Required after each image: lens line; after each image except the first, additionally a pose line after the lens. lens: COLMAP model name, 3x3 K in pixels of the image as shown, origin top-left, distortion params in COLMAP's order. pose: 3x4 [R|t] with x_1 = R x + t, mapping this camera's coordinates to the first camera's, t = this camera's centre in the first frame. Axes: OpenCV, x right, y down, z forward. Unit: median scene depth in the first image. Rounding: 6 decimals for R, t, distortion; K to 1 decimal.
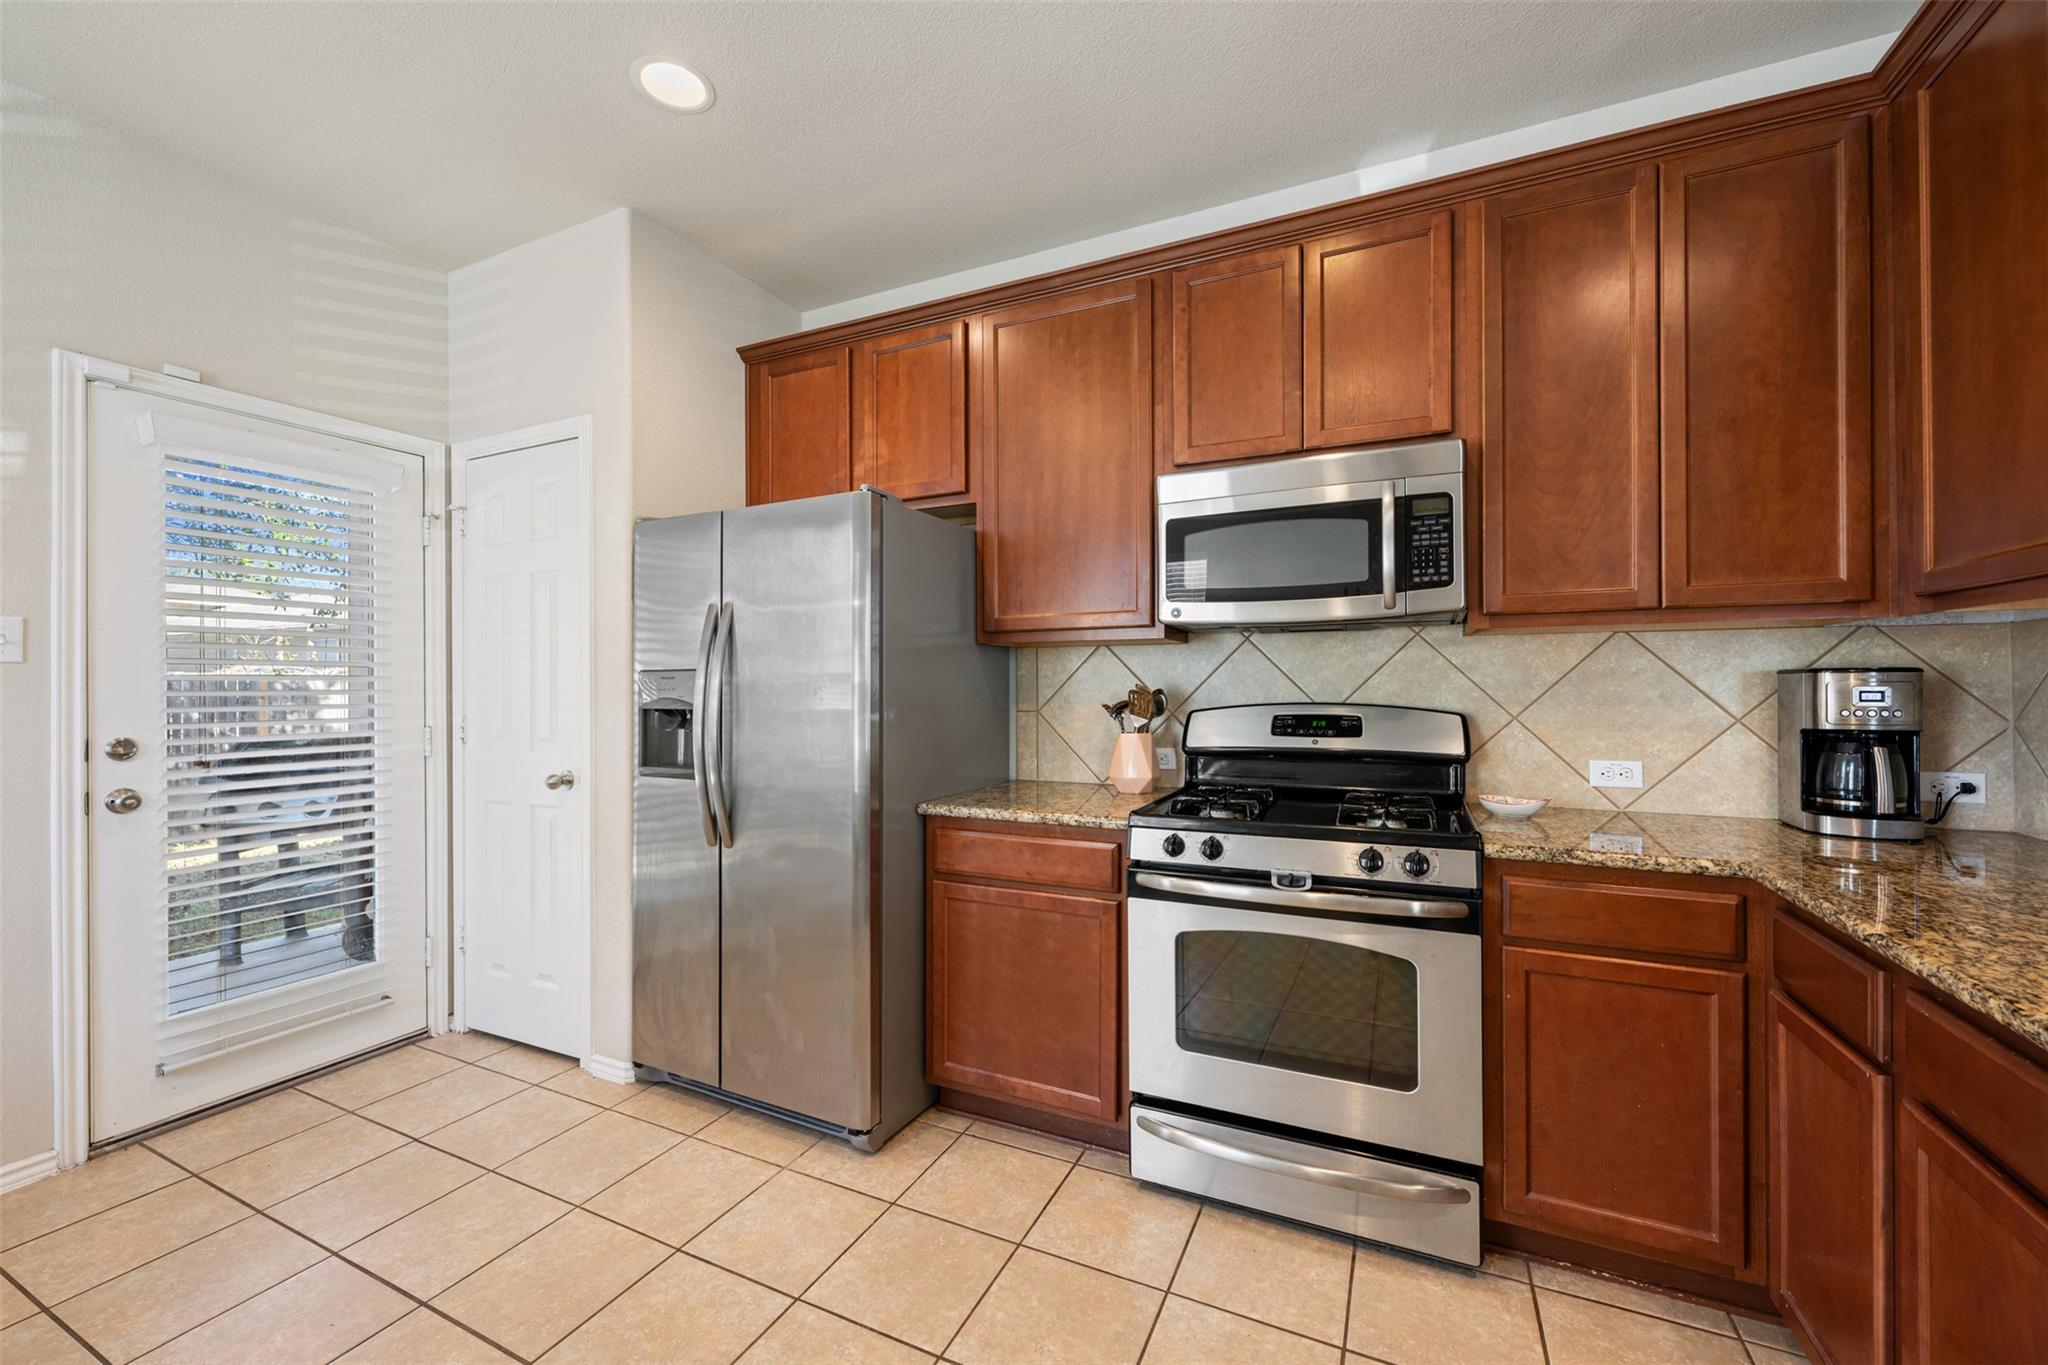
lens RADIAL K [[810.6, 0, 1023.5], [0, 810.6, 683.6], [0, 0, 1]] dist [-0.001239, -0.000144]
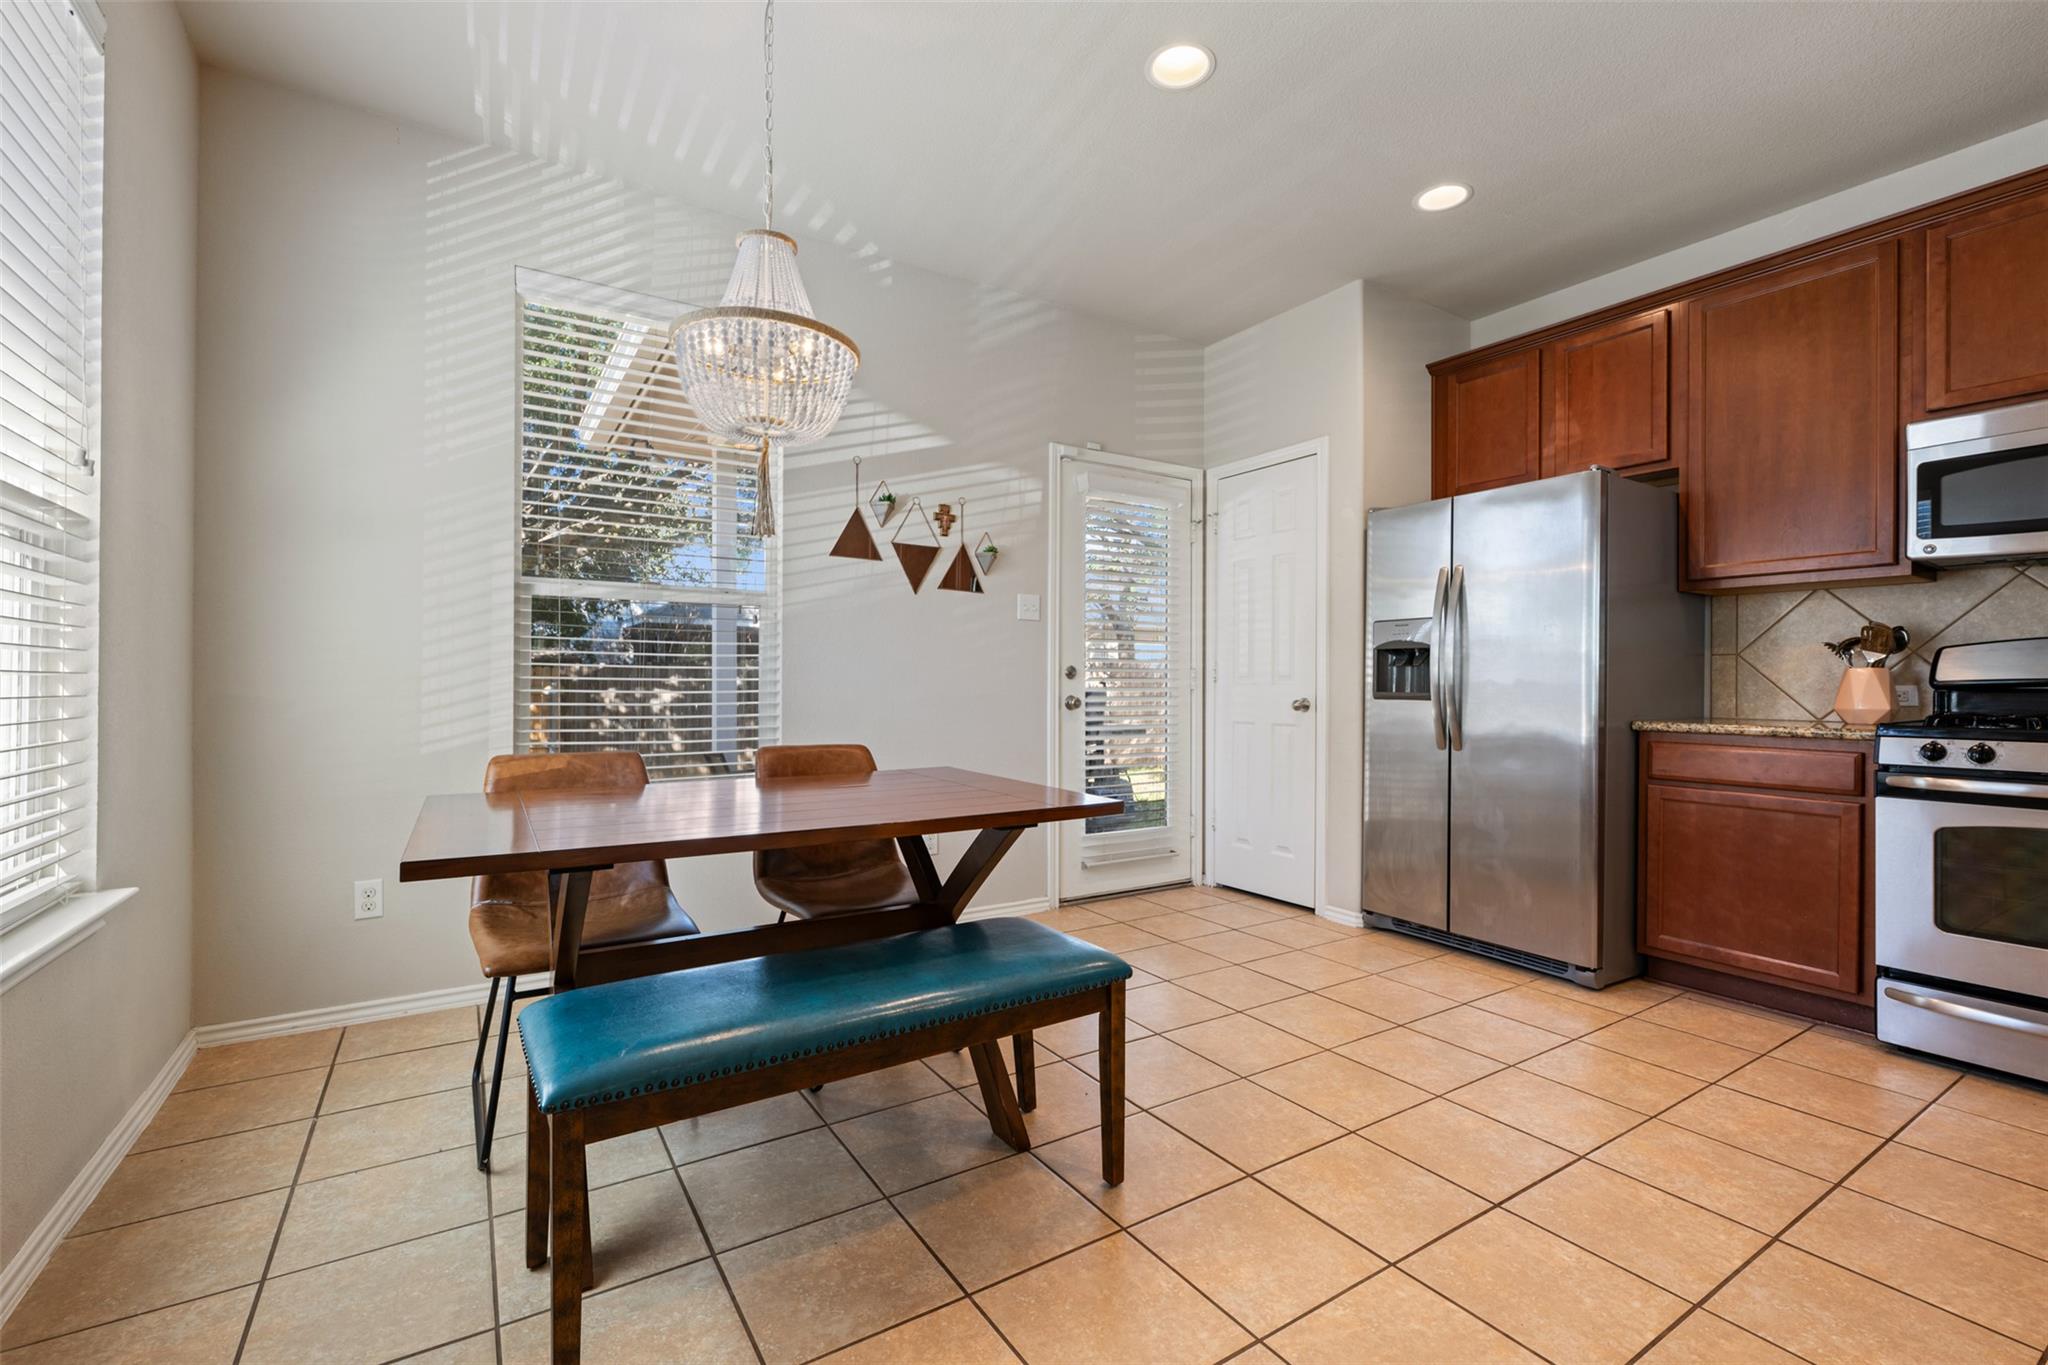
lens RADIAL K [[884.4, 0, 1023.3], [0, 884.4, 681.4], [0, 0, 1]] dist [-0.002454, 0.000441]
pose [[0.849160, 0.008528, -0.528066, -0.211221], [-0.008075, 0.999962, 0.003162, 0.093078], [0.528074, 0.001579, 0.849197, -0.623597]]
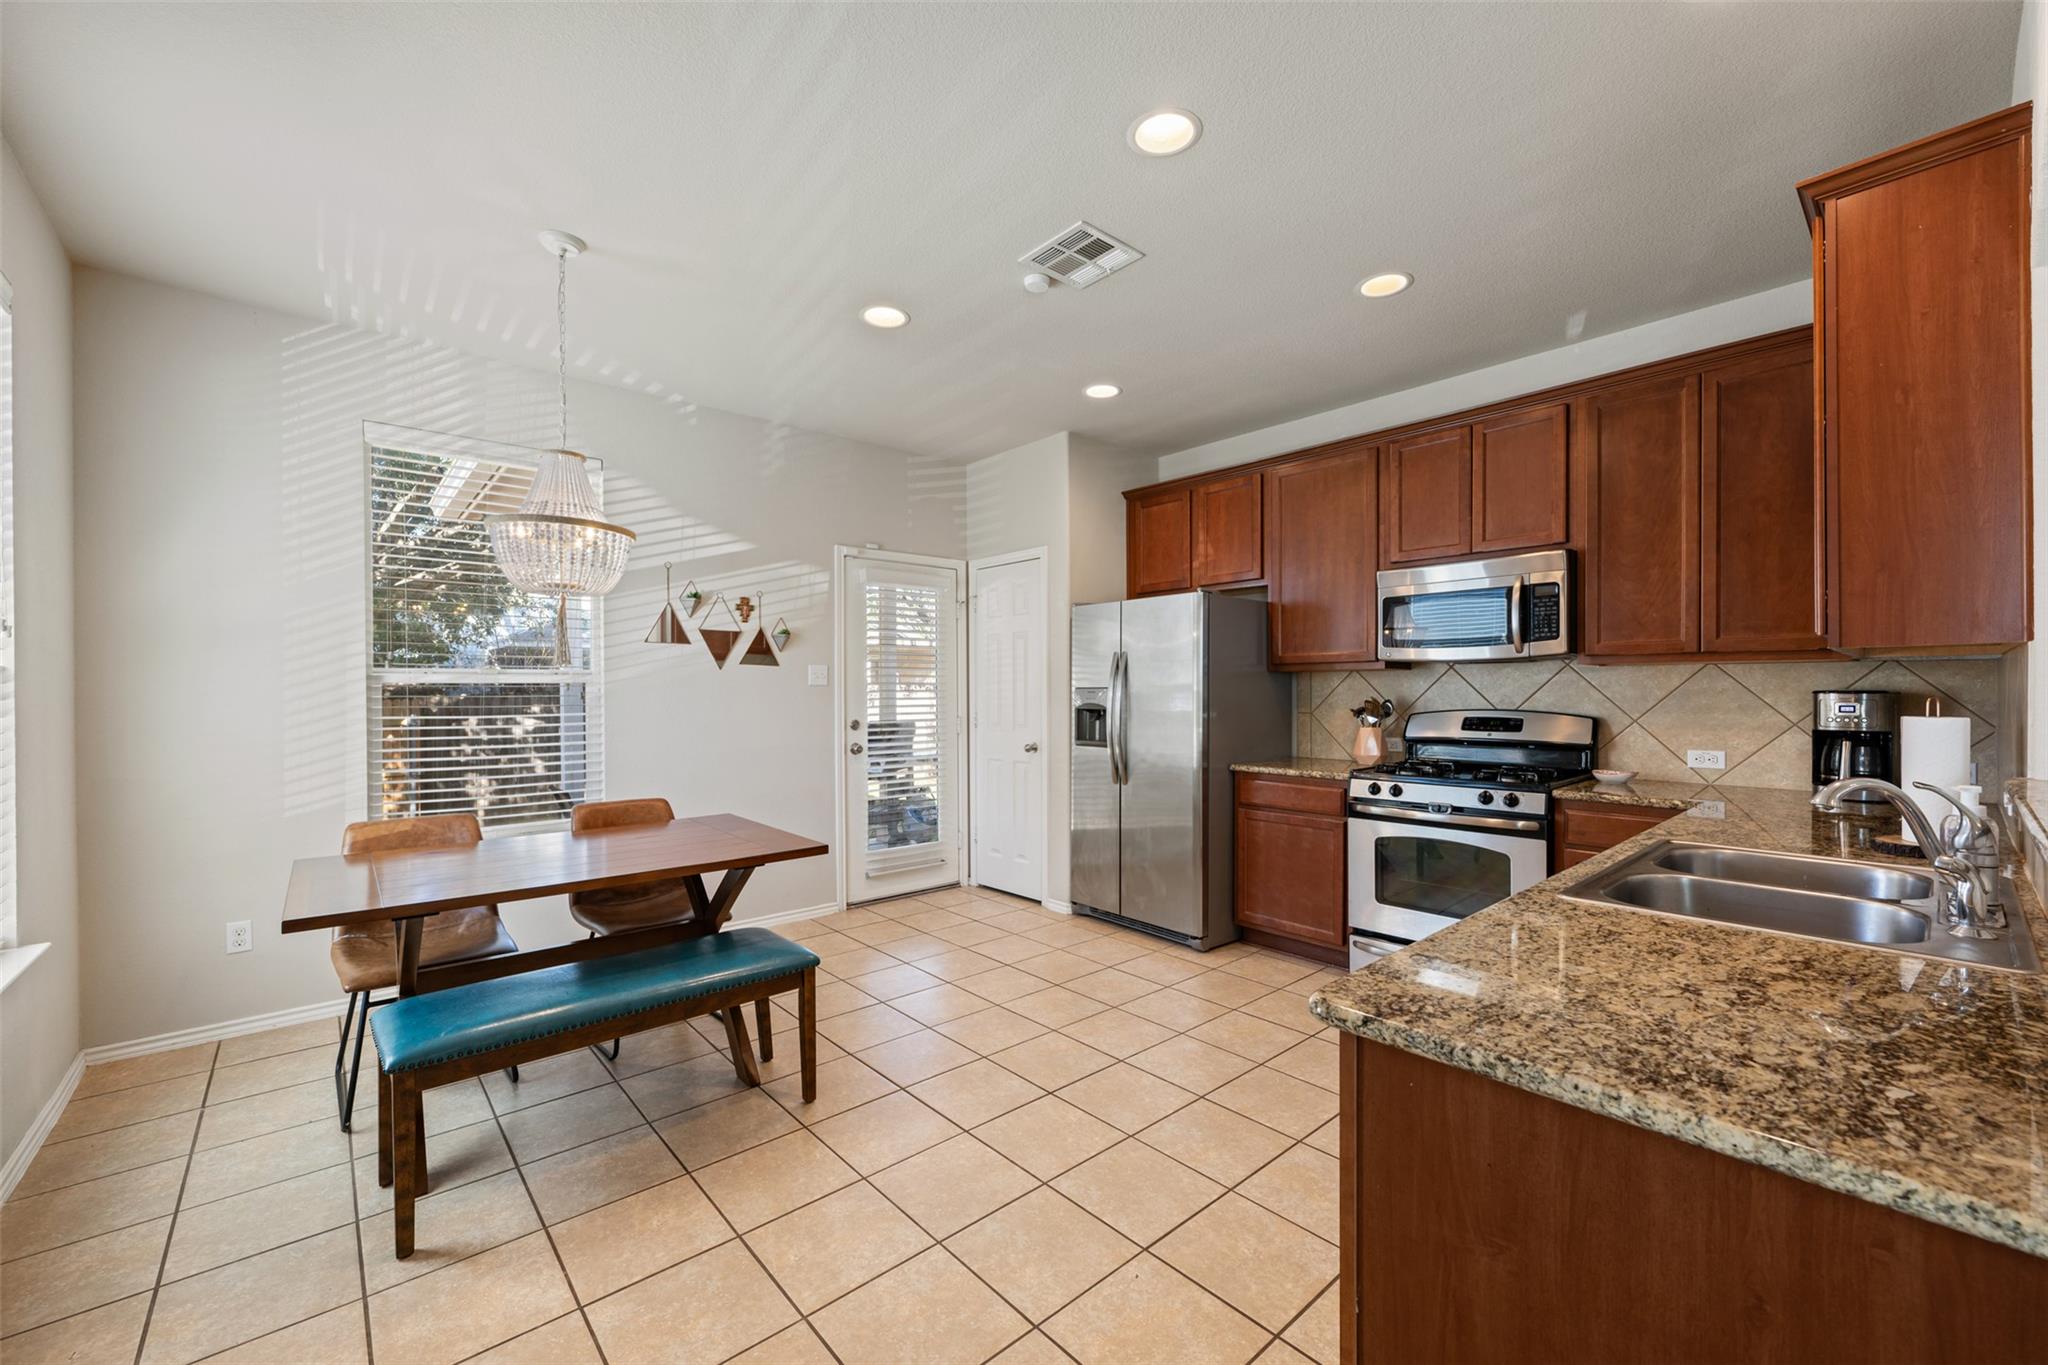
lens RADIAL K [[810.6, 0, 1023.3], [0, 810.6, 694.9], [0, 0, 1]] dist [-0.001239, -0.000144]
pose [[0.919815, 0.003668, -0.392336, 0.150074], [0.000418, 0.999947, 0.010330, -0.021216], [0.392353, -0.009666, 0.919764, -0.805515]]
